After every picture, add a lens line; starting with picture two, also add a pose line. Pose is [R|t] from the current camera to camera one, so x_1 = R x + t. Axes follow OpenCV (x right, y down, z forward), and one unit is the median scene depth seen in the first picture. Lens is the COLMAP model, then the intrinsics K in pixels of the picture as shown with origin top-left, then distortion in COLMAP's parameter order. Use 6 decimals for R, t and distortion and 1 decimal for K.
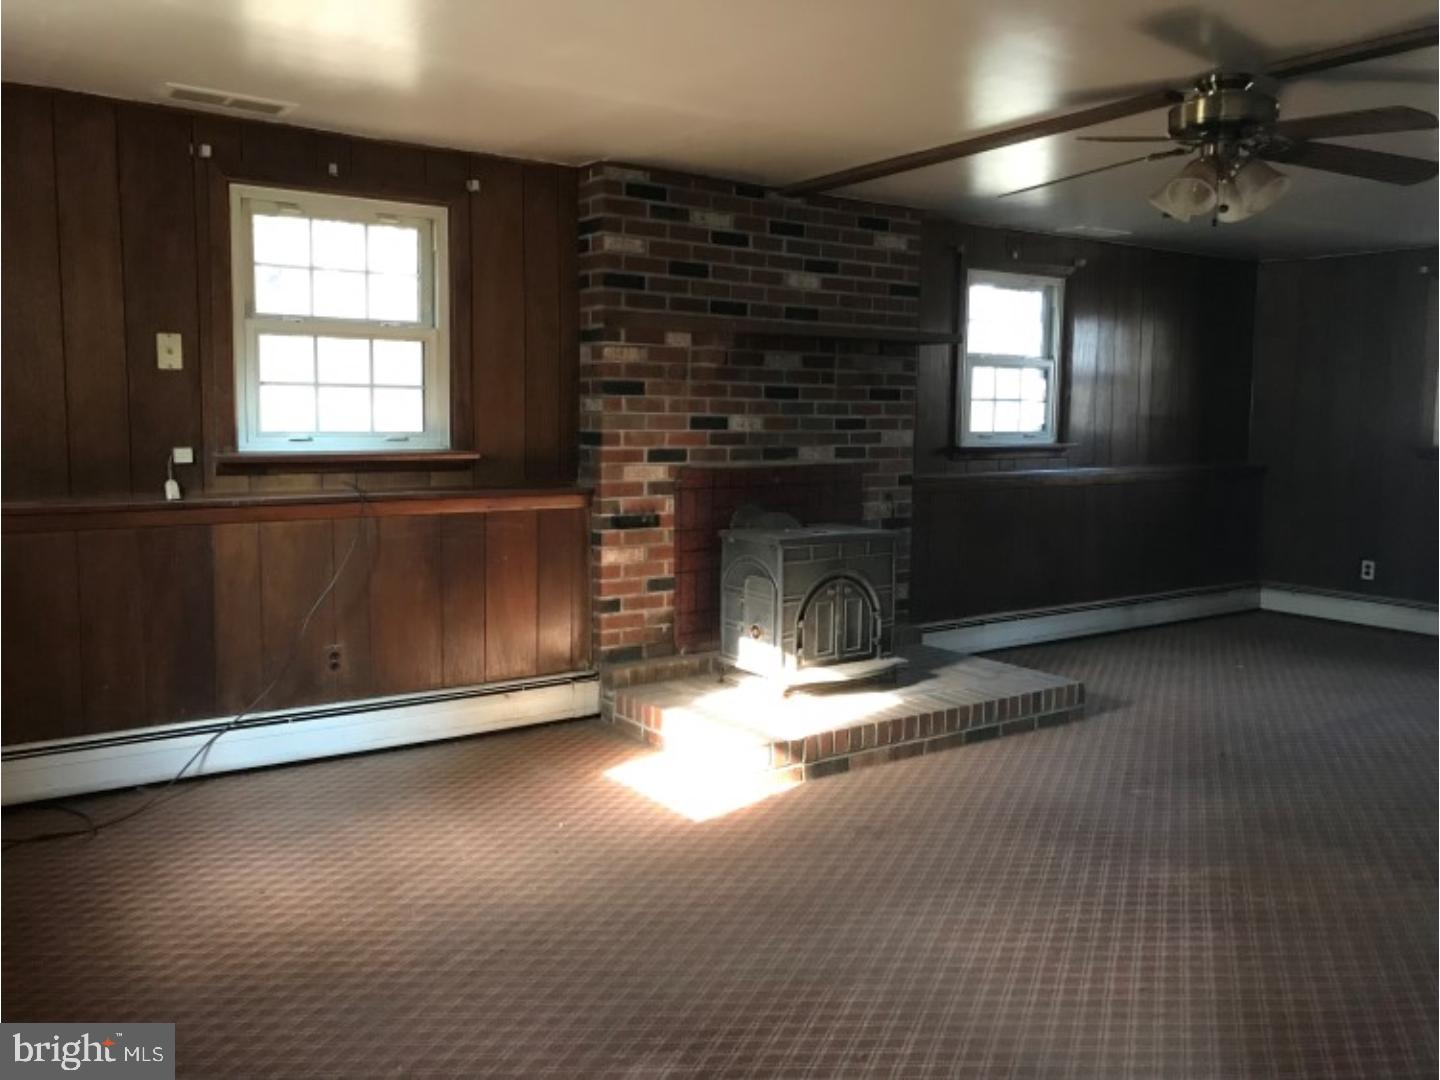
lens RADIAL K [[1179.4, 0, 720.8], [0, 1179.4, 540.6], [0, 0, 1]] dist [0.059364, -0.144967]
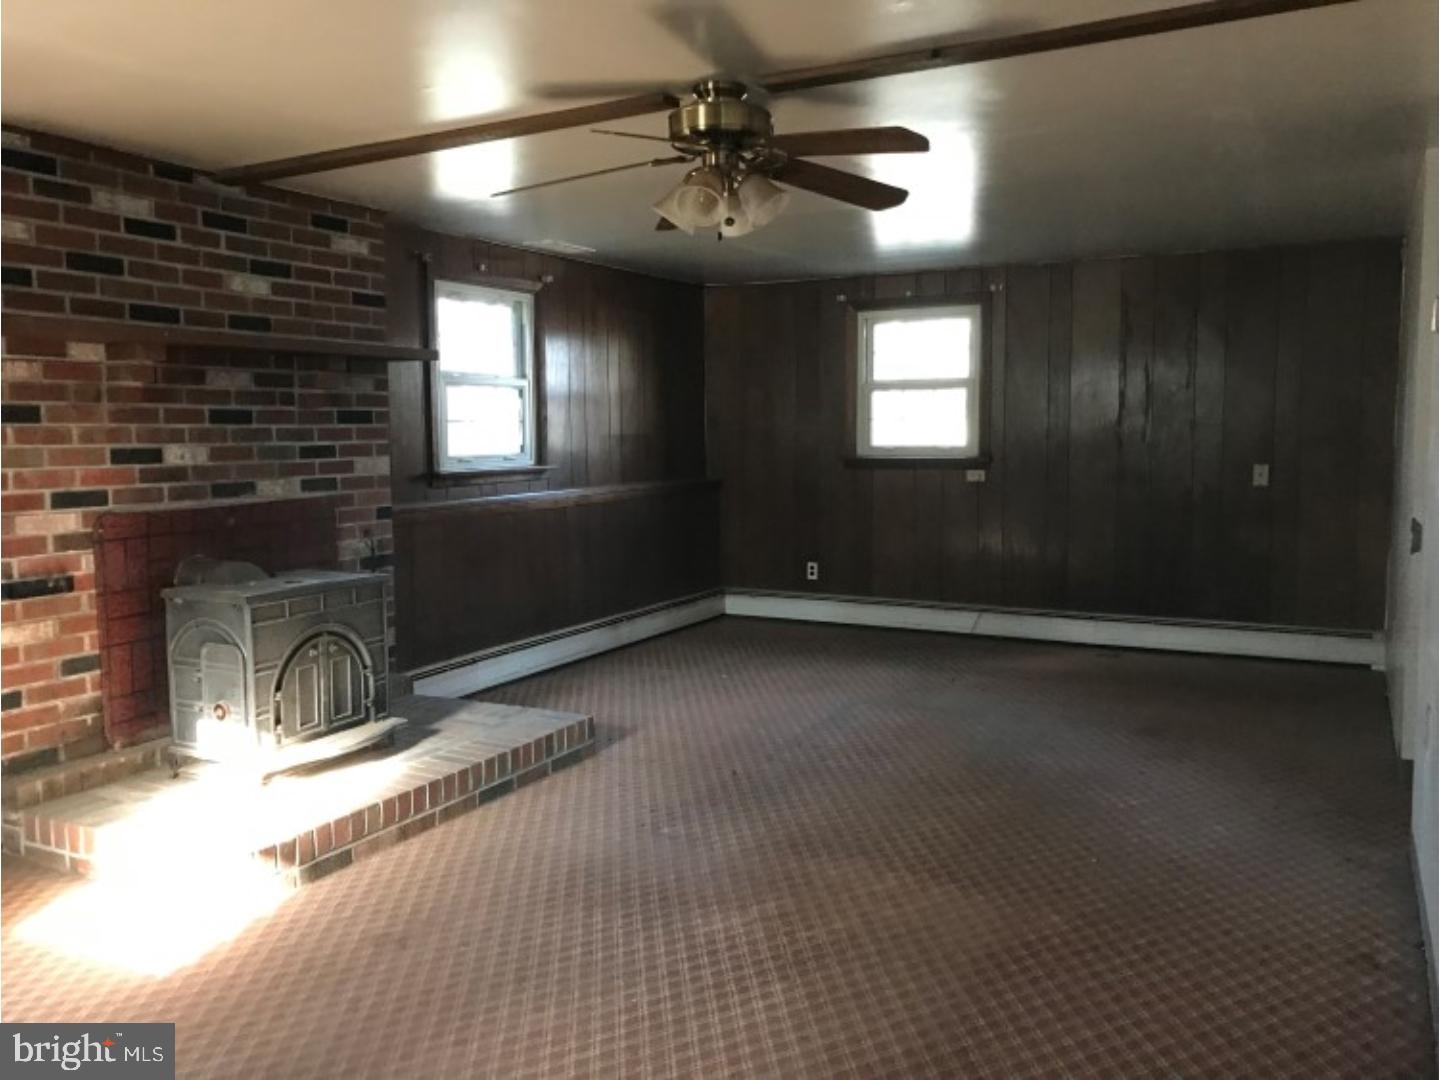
lens RADIAL K [[1170.6, 0, 721.2], [0, 1170.6, 533.7], [0, 0, 1]] dist [-0.002821, 0.020963]
pose [[0.892051, -0.059150, 0.448047, -0.015270], [0.067939, 0.997683, -0.003553, -0.017508], [-0.446798, 0.033609, 0.894003, 0.115624]]
